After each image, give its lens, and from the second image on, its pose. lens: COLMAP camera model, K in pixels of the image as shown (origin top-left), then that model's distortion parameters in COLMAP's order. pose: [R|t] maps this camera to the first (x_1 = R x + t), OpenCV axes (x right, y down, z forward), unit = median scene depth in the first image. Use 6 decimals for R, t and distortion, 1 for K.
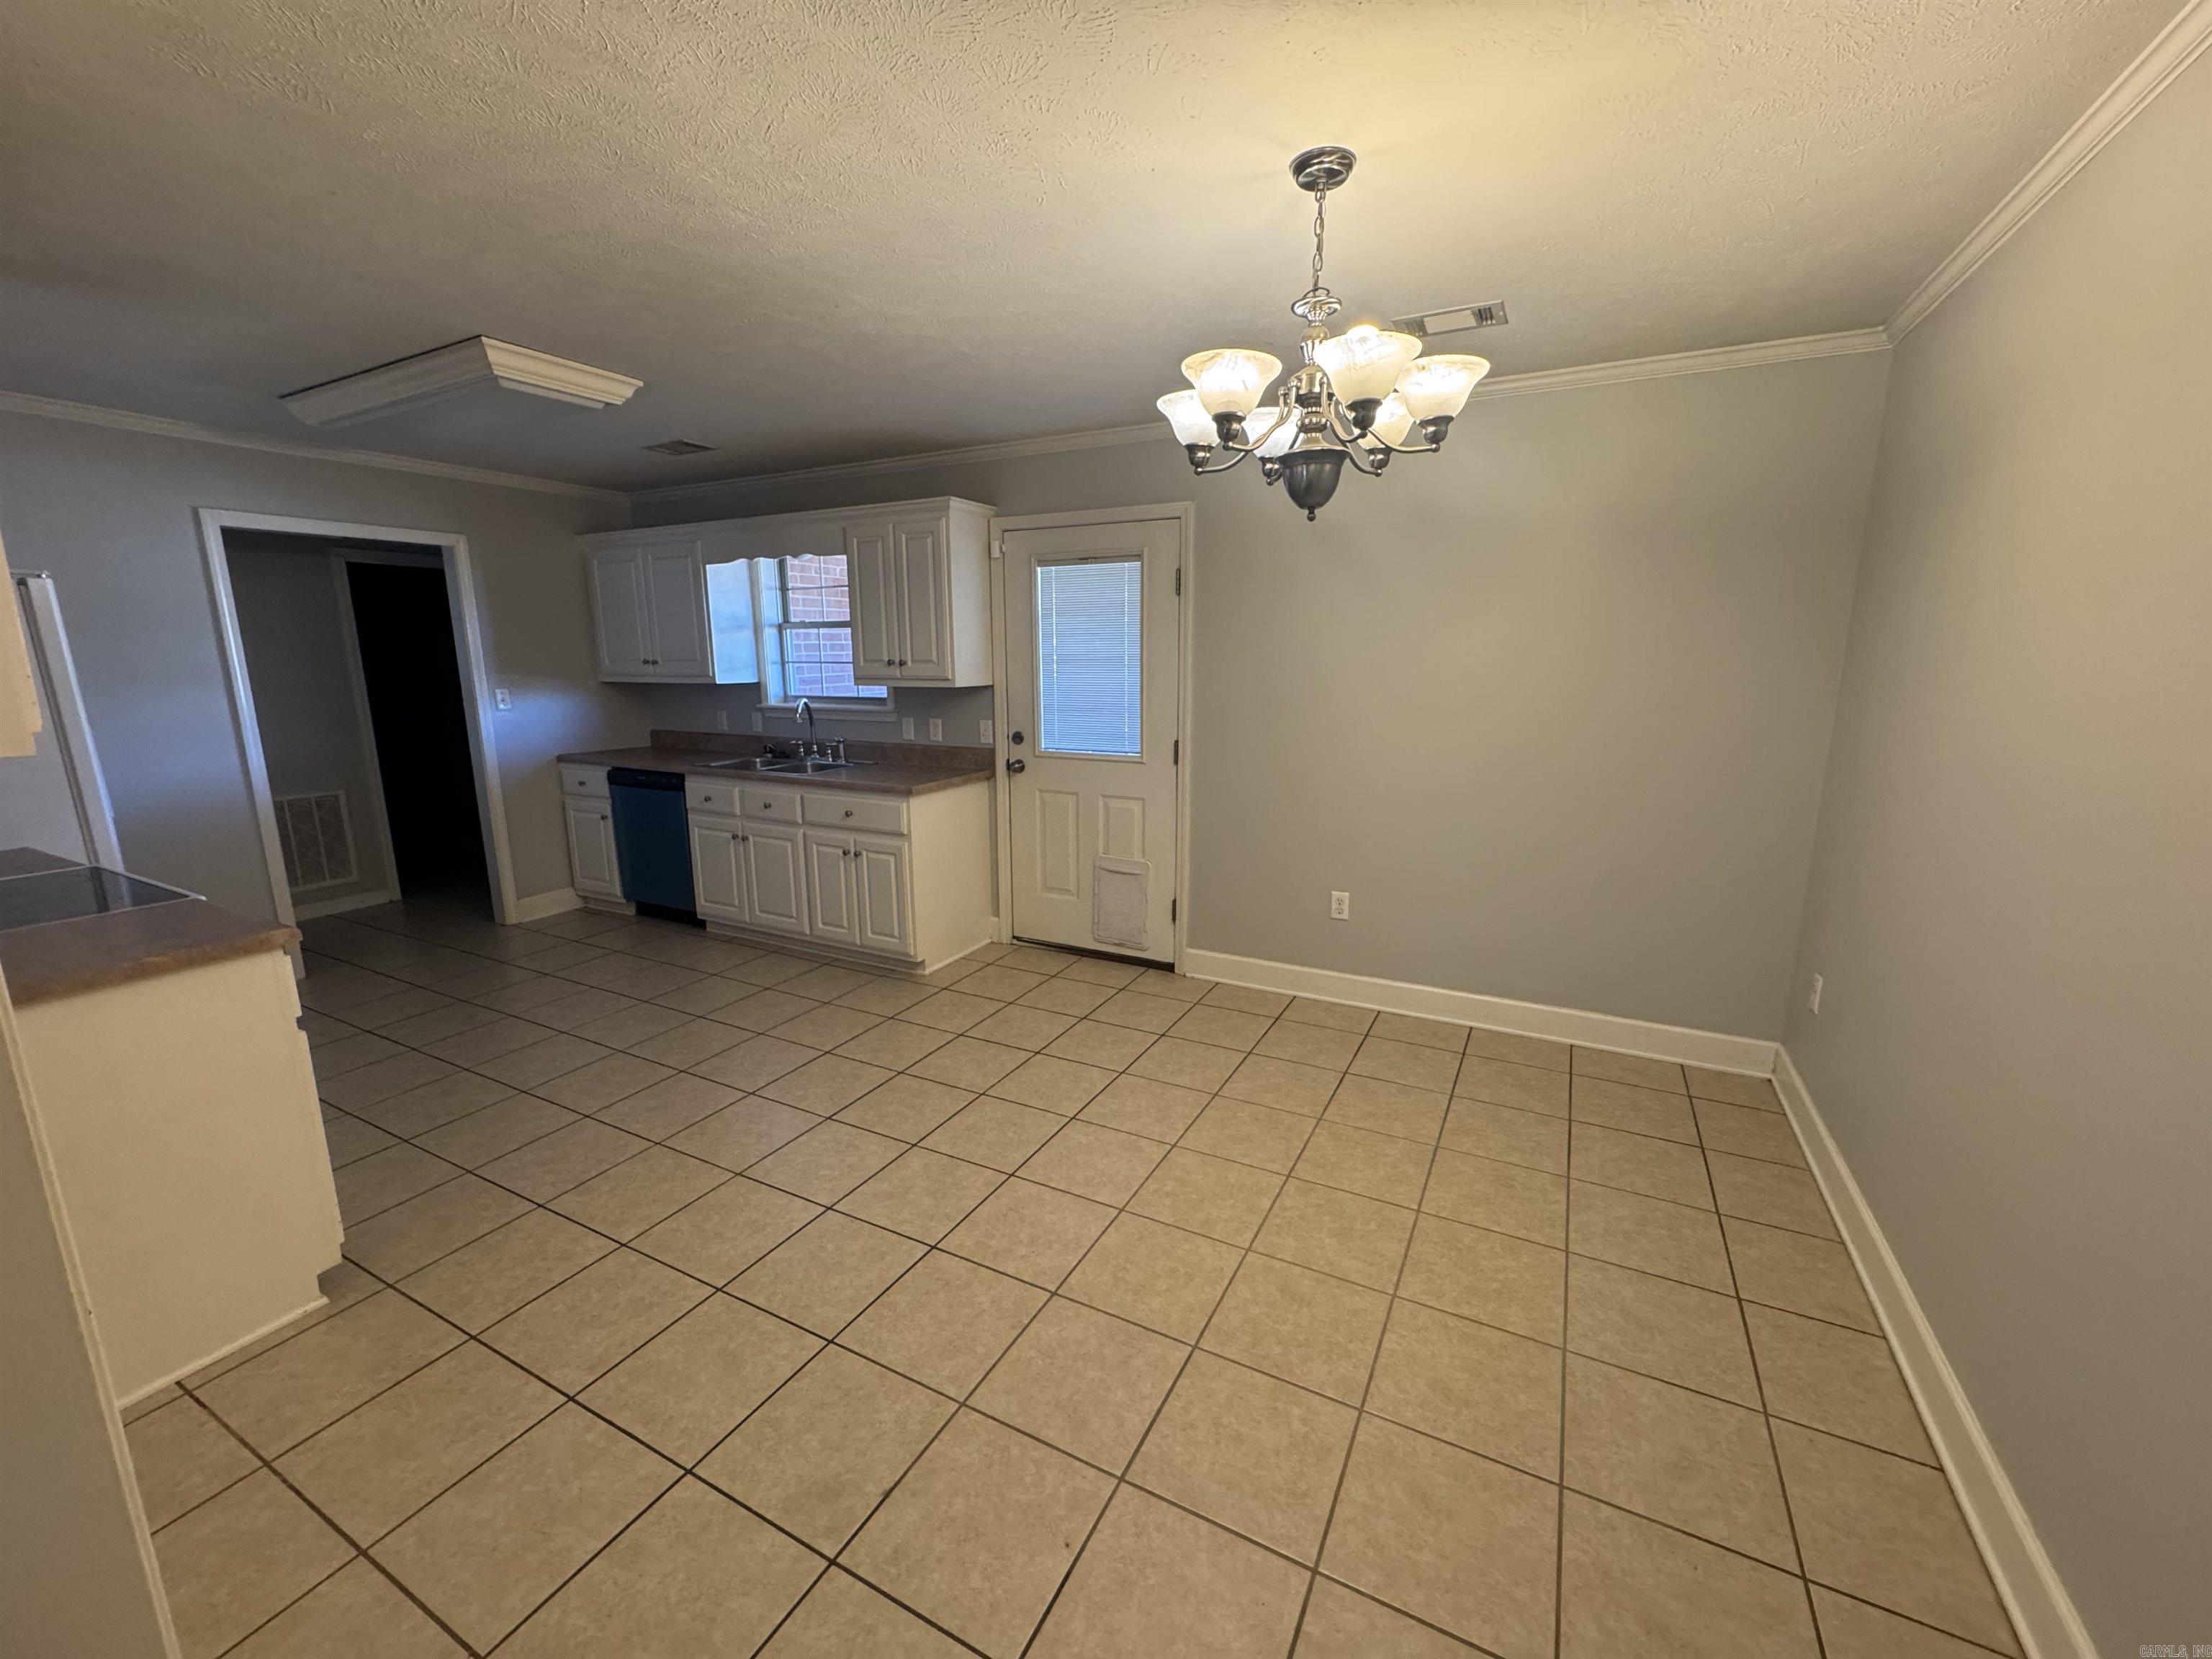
lens RADIAL K [[884.5, 0, 1101.3], [0, 884.5, 824.5], [0, 0, 1]] dist [-0.002488, -0.000455]
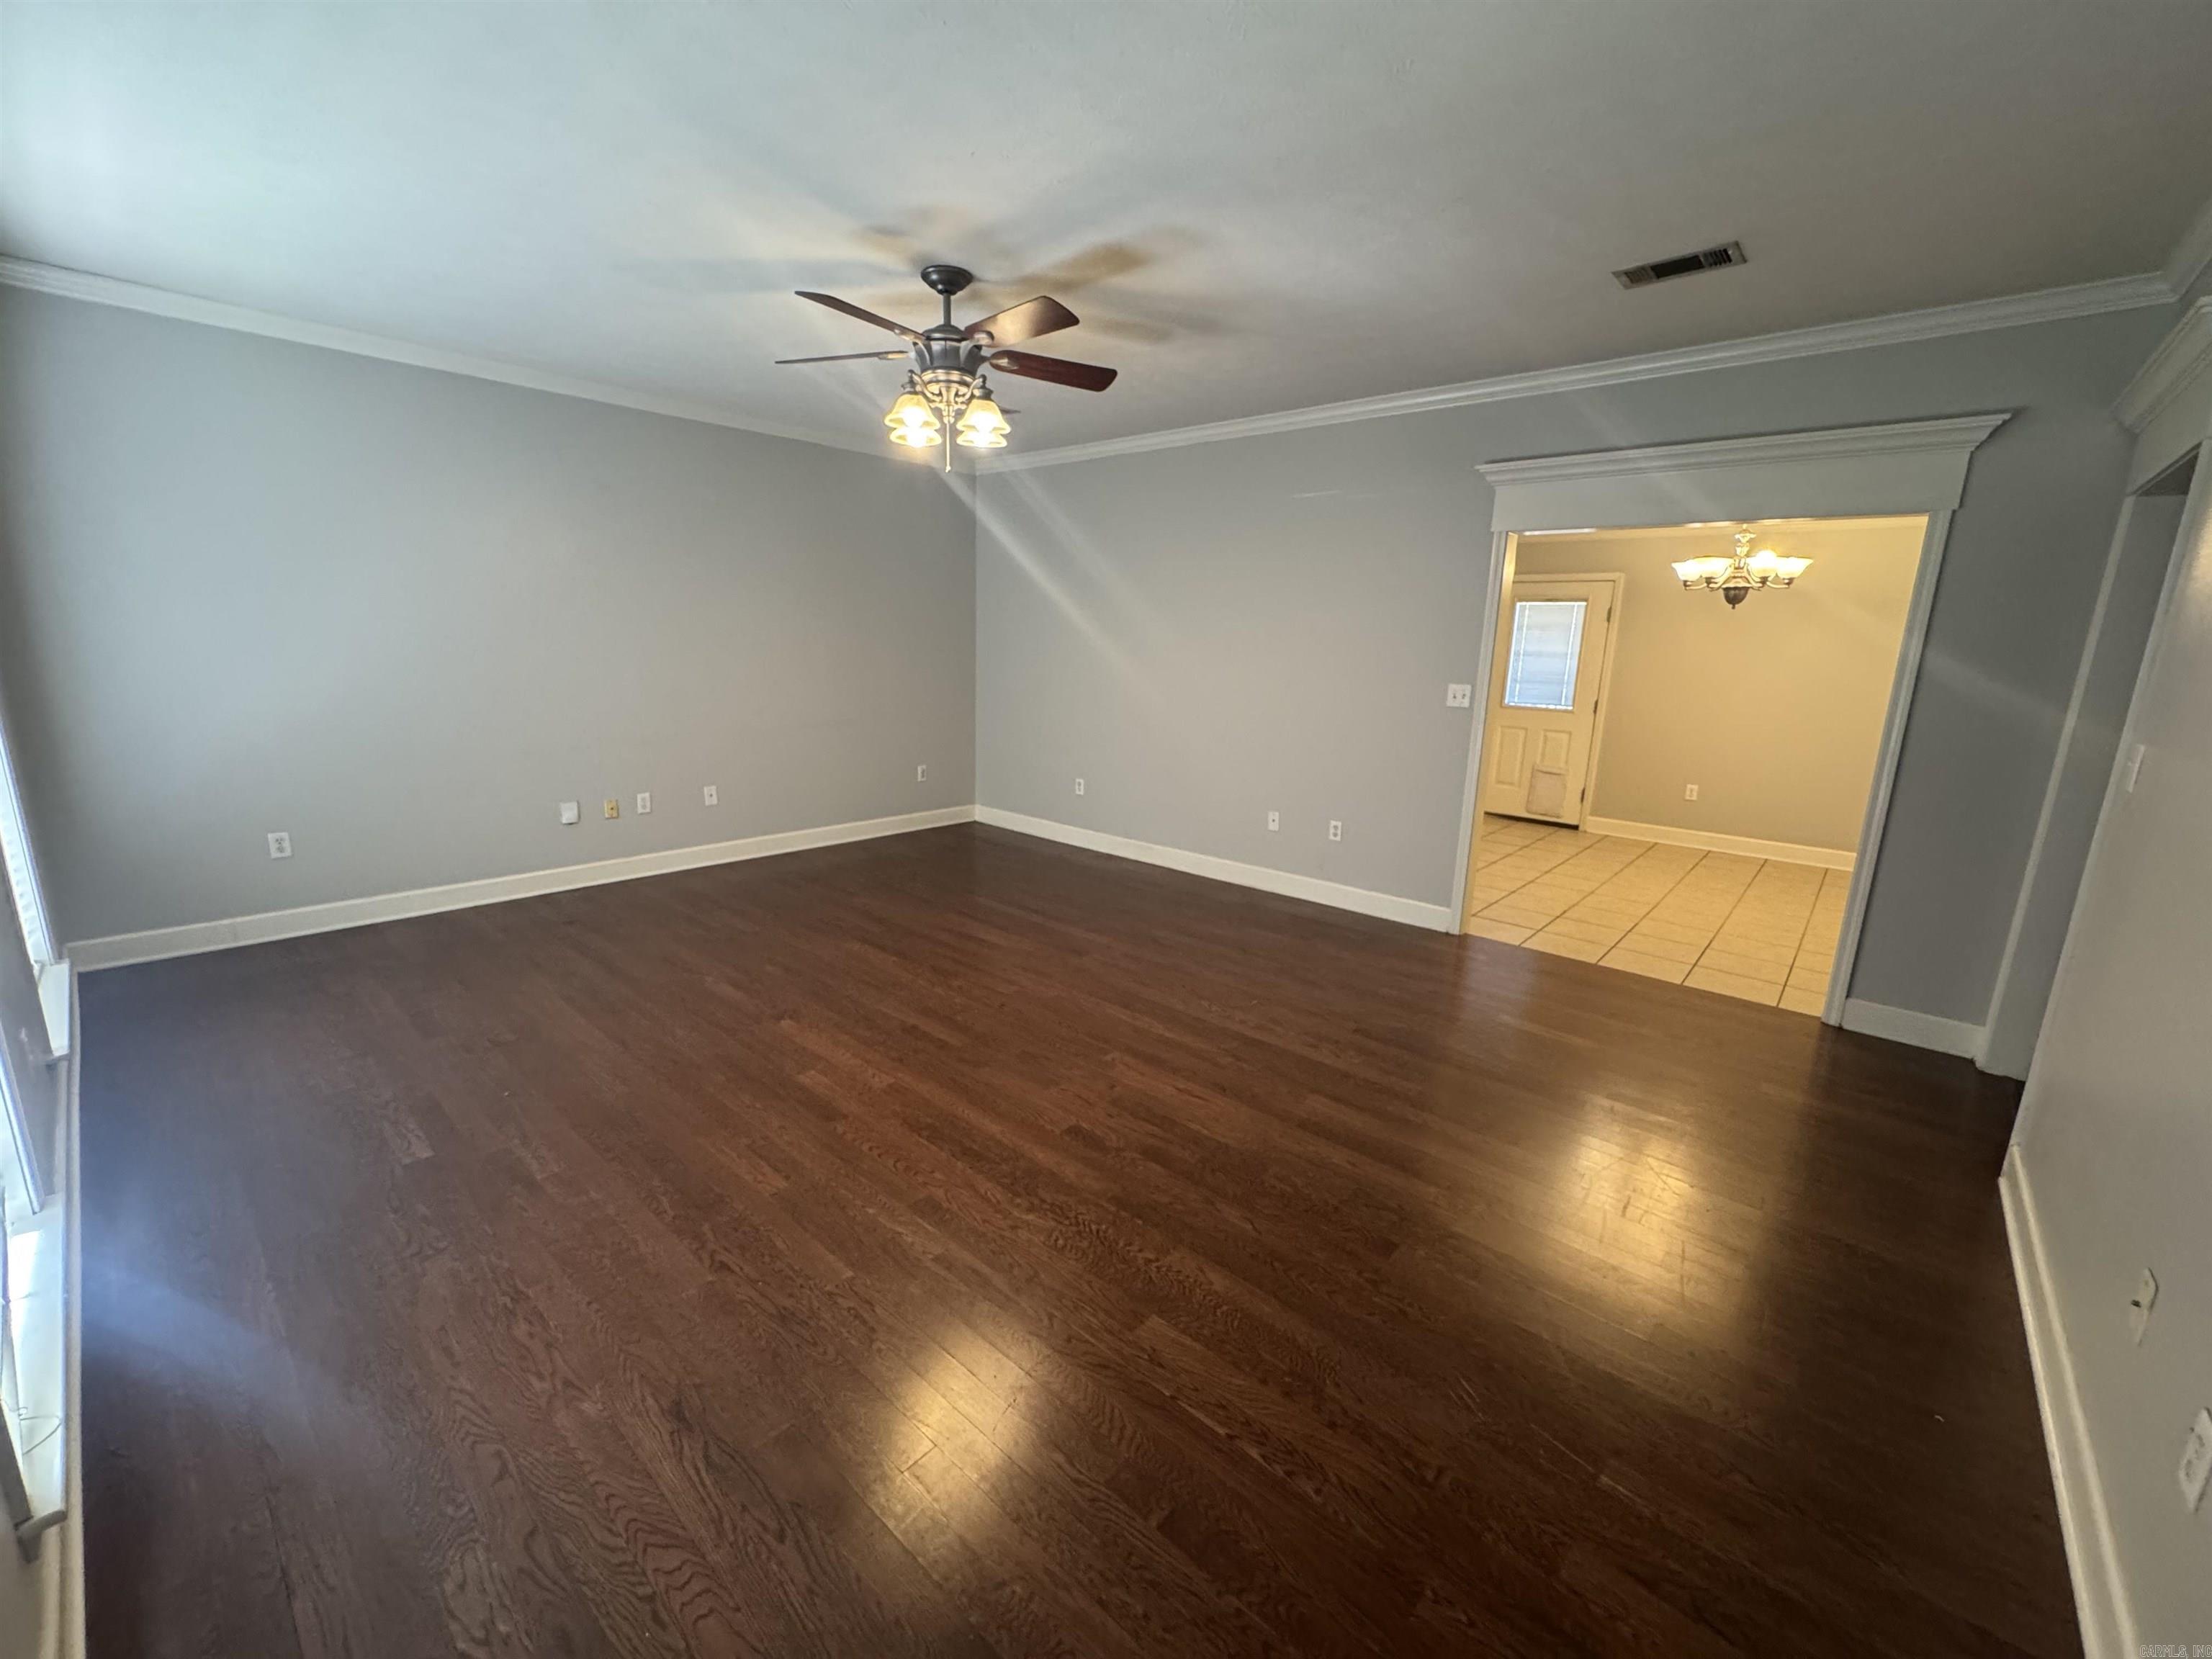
lens RADIAL K [[884.5, 0, 1112.6], [0, 884.5, 829.8], [0, 0, 1]] dist [-0.002488, -0.000455]
pose [[0.972685, 0.085724, -0.215722, -0.457971], [-0.080999, 0.996242, 0.030663, 0.190495], [0.217540, -0.012352, 0.975973, -0.977274]]
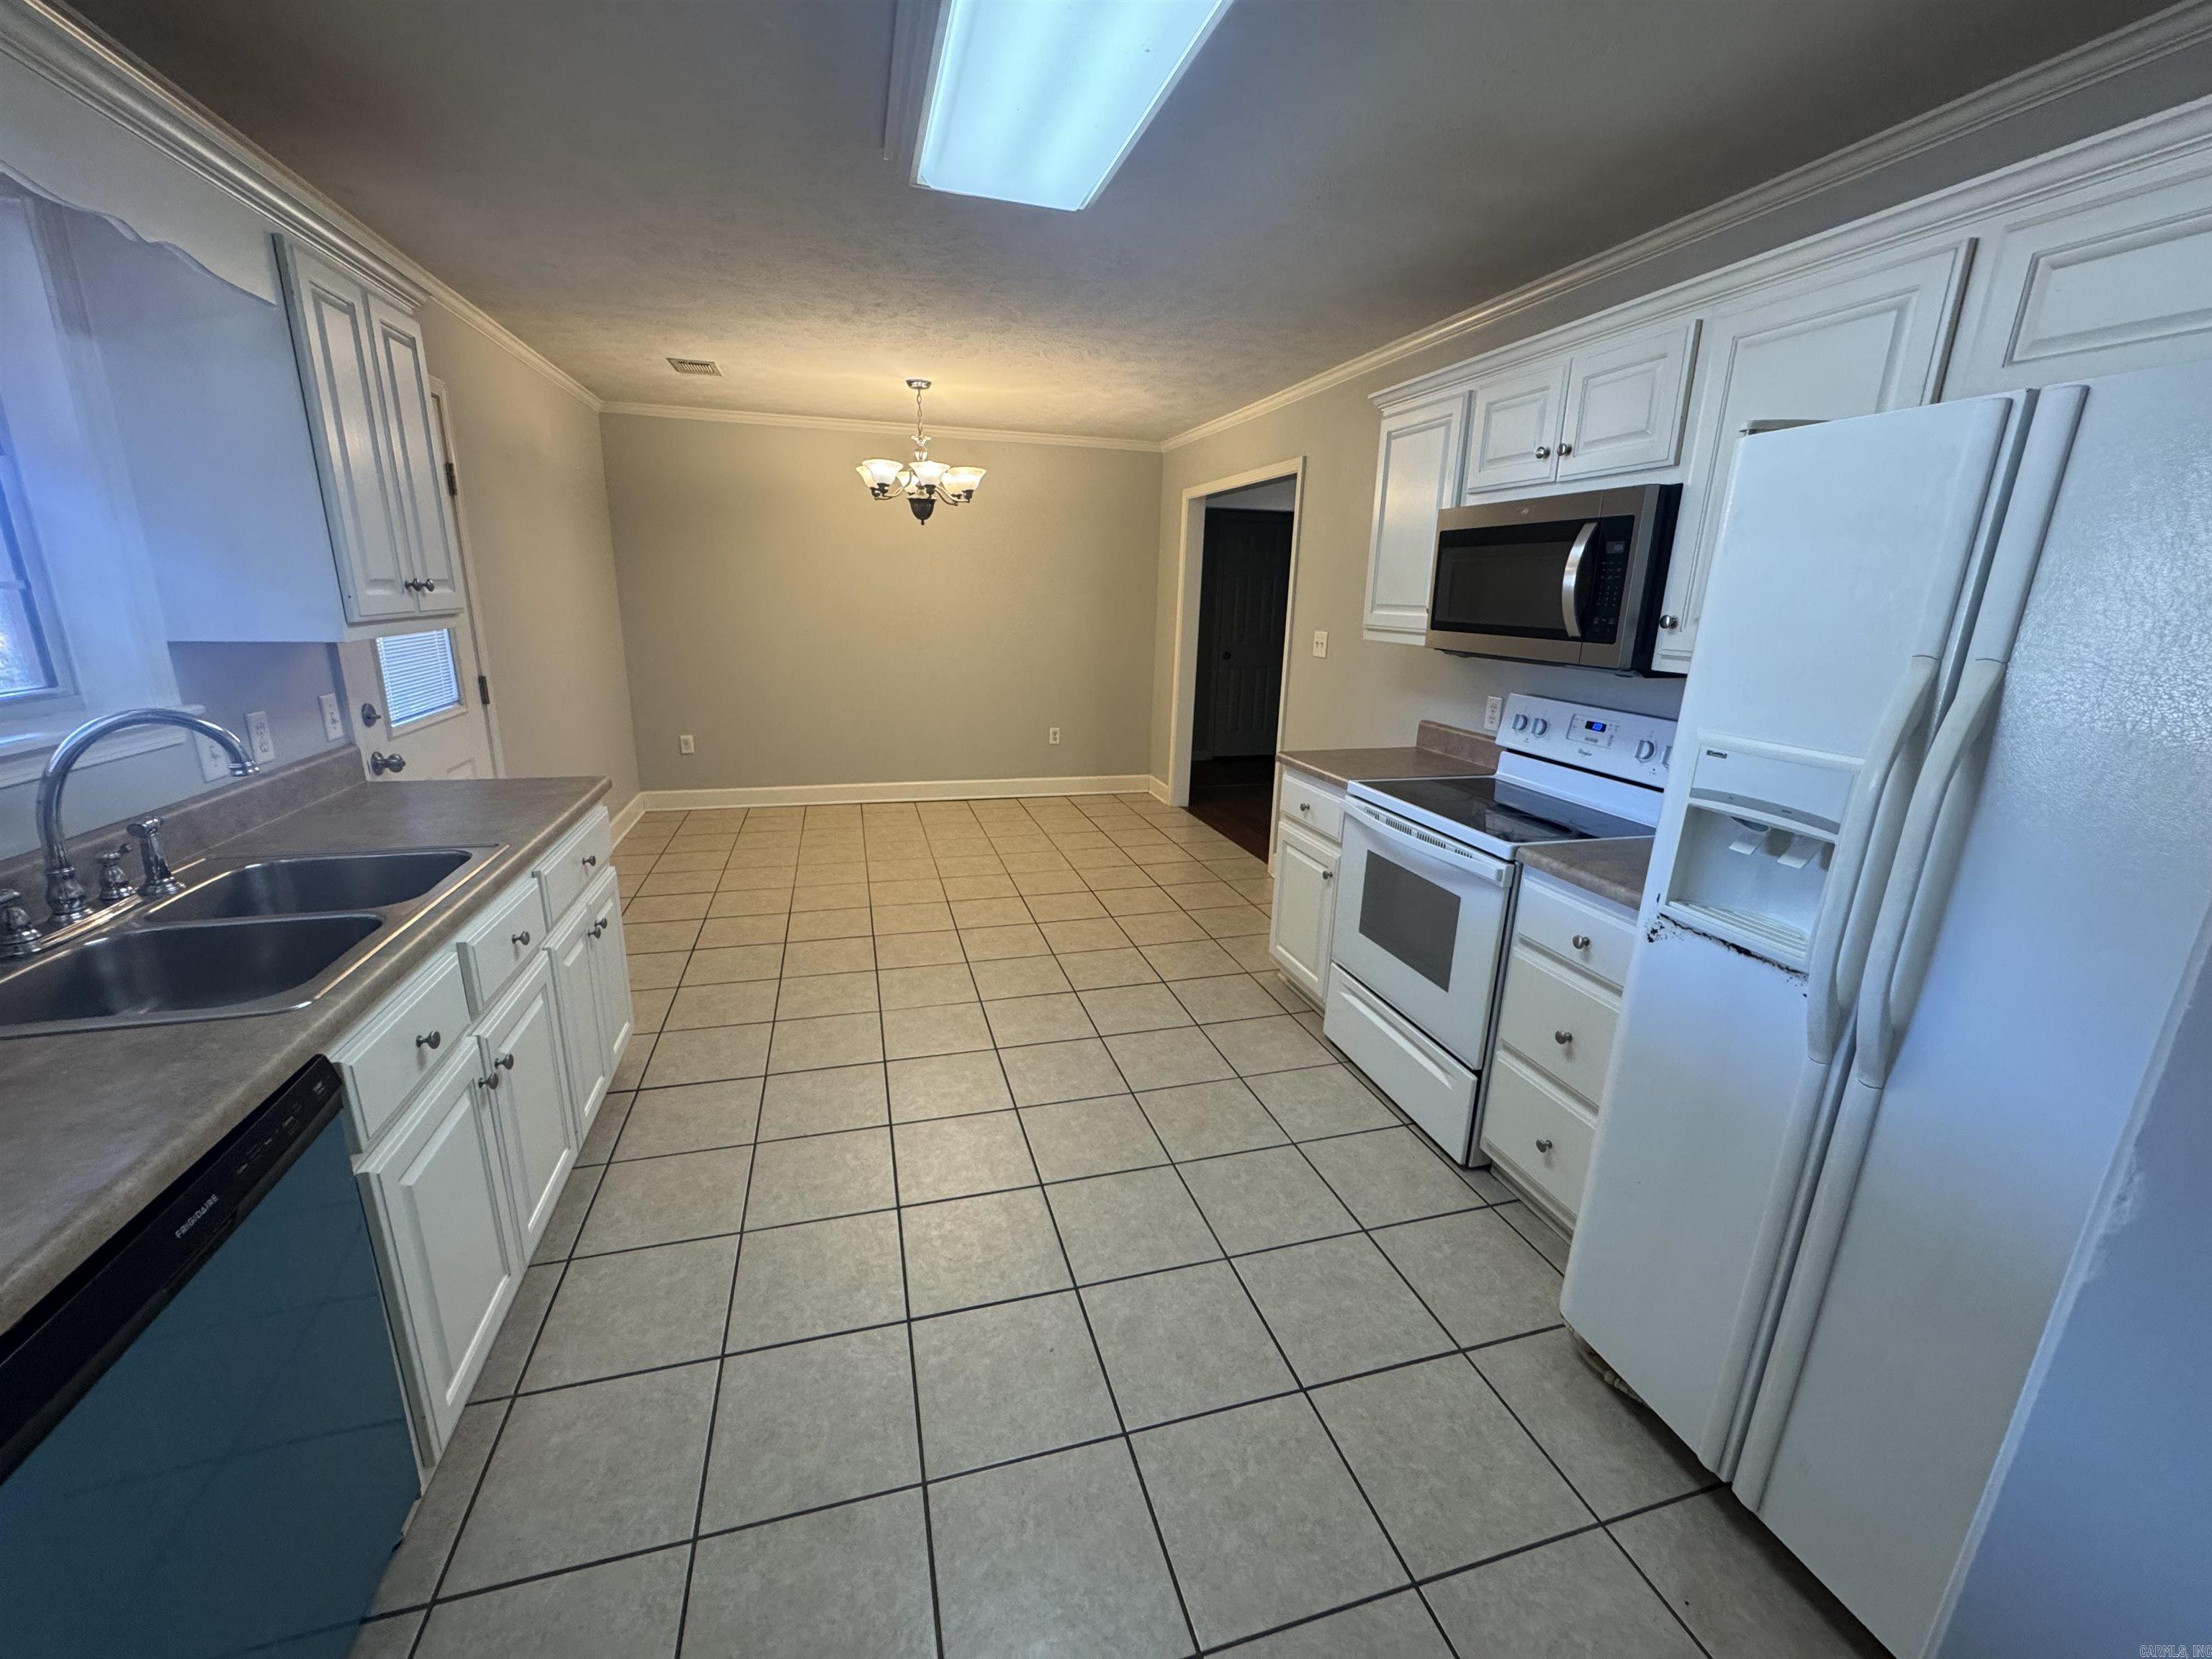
lens RADIAL K [[884.5, 0, 1102.5], [0, 884.5, 828.6], [0, 0, 1]] dist [-0.002488, -0.000455]
pose [[-0.688637, -0.207177, 0.694878, -0.889785], [0.115764, 0.914609, 0.387414, -0.210186], [-0.715805, 0.347230, -0.605850, 1.091619]]
